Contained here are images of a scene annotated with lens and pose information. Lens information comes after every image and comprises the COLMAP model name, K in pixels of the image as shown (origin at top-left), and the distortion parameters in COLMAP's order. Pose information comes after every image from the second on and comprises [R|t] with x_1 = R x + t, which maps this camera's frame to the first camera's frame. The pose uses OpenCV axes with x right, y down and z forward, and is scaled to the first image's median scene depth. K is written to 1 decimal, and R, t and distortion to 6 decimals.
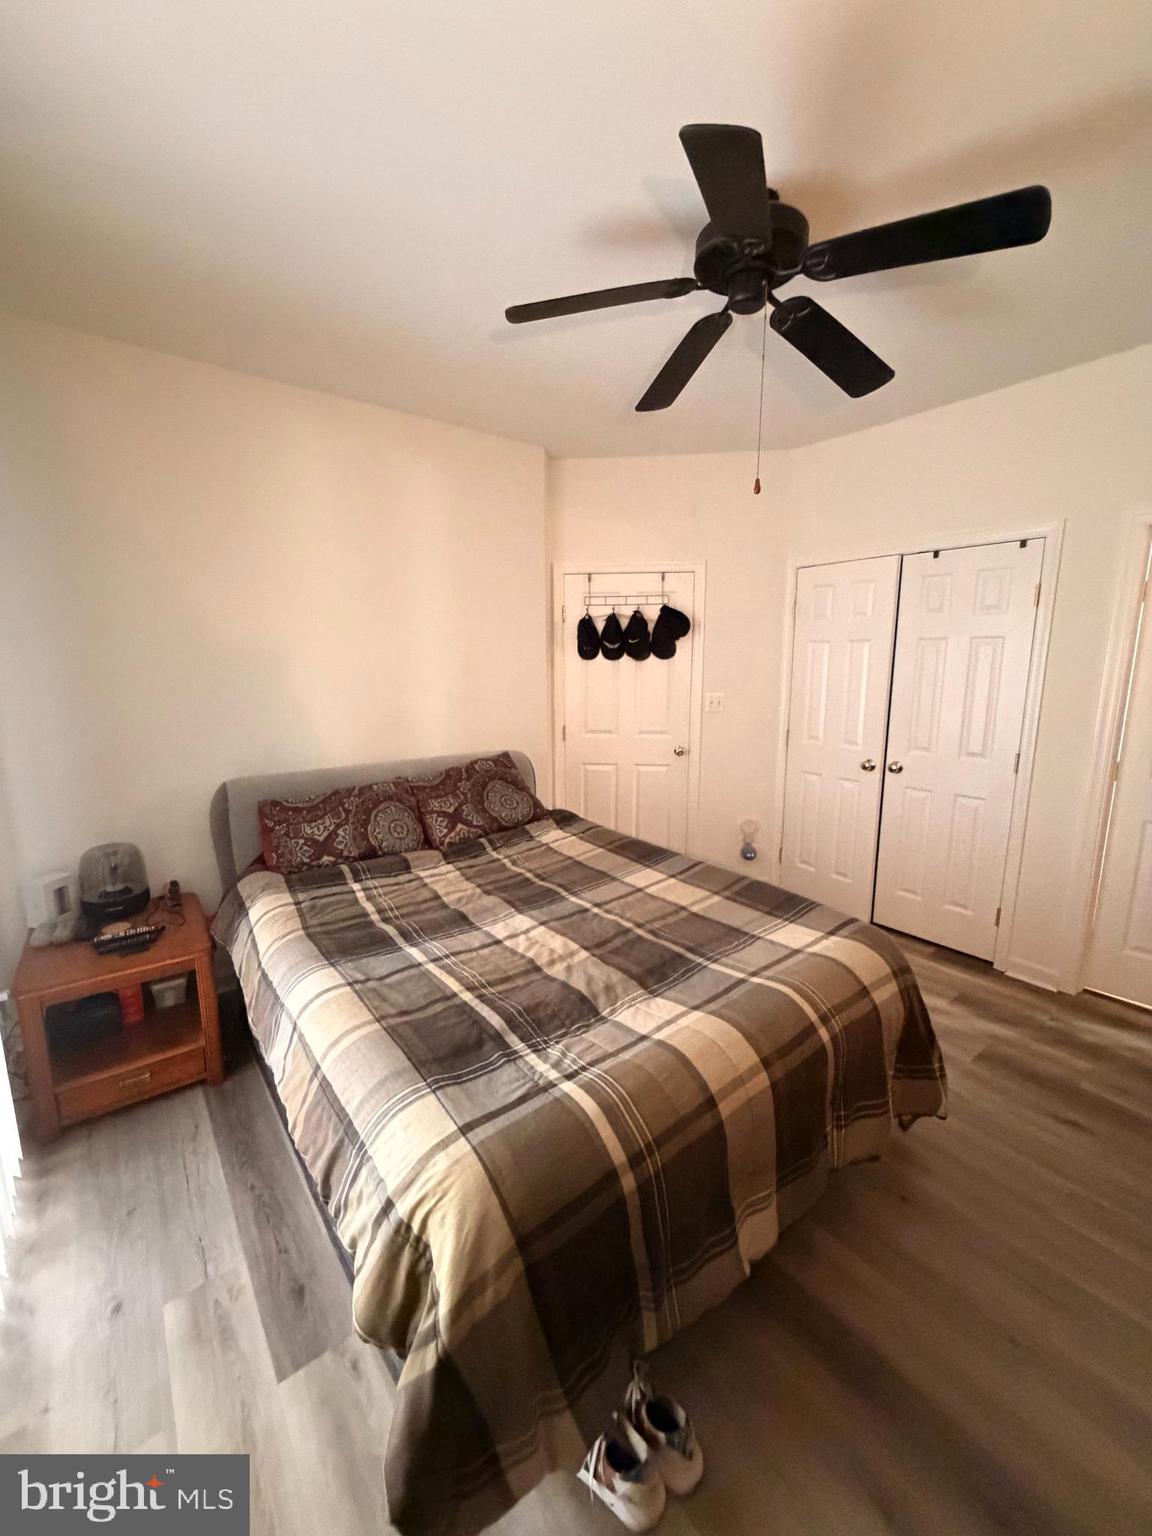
lens RADIAL K [[618.6, 0, 575.4], [0, 618.6, 768.1], [0, 0, 1]] dist [0.000353, 0.000005]
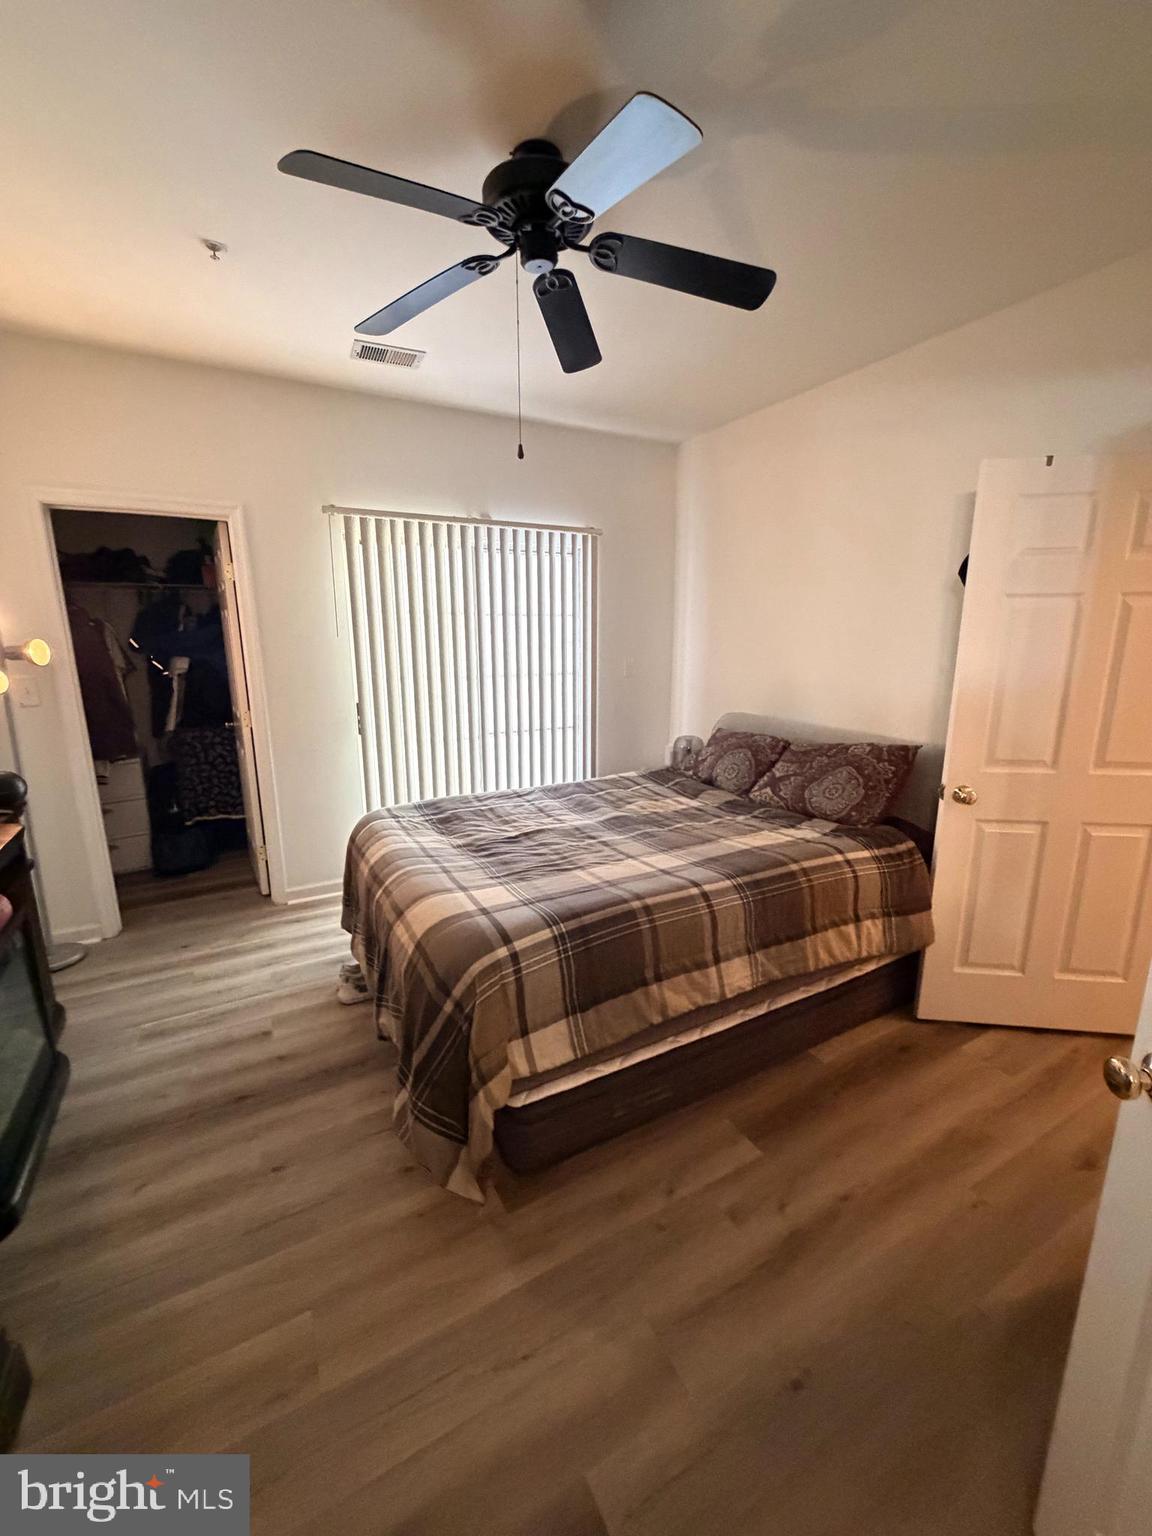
lens RADIAL K [[618.6, 0, 576.2], [0, 618.6, 762.3], [0, 0, 1]] dist [0.000353, 0.000005]
pose [[-0.179087, 0.209410, -0.961288, 1.036240], [-0.168425, 0.956135, 0.239665, -0.174743], [0.969309, 0.204826, -0.135961, 0.995280]]
